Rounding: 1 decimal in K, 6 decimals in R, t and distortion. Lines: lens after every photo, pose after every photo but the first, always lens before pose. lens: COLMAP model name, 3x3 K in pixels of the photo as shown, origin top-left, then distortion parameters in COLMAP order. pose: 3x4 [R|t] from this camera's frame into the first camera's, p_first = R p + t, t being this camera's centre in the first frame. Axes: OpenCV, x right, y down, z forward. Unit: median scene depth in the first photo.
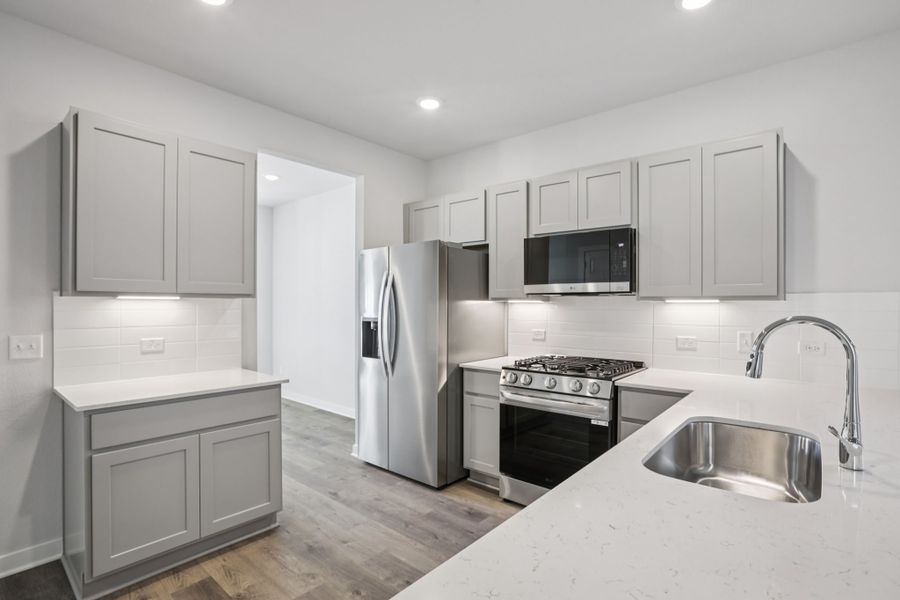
lens RADIAL K [[430.6, 0, 448.0], [0, 430.6, 305.3], [0, 0, 1]] dist [-0.003587, 0.003163]
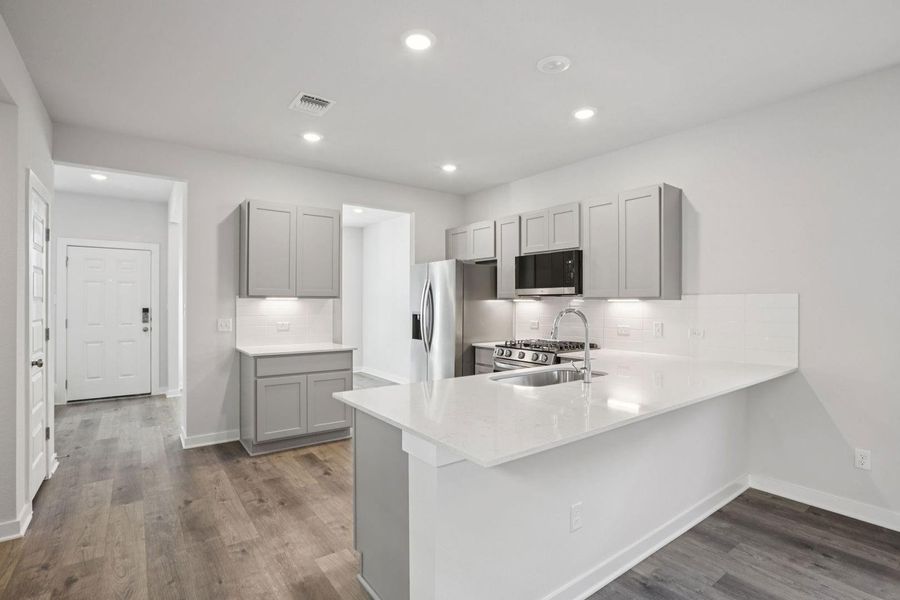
lens RADIAL K [[430.6, 0, 452.8], [0, 430.6, 299.4], [0, 0, 1]] dist [-0.003587, 0.003163]
pose [[0.976078, -0.000857, -0.217420, 0.328122], [-0.001024, 0.999963, -0.008541, -0.000103], [0.217419, 0.008560, 0.976041, -0.503095]]
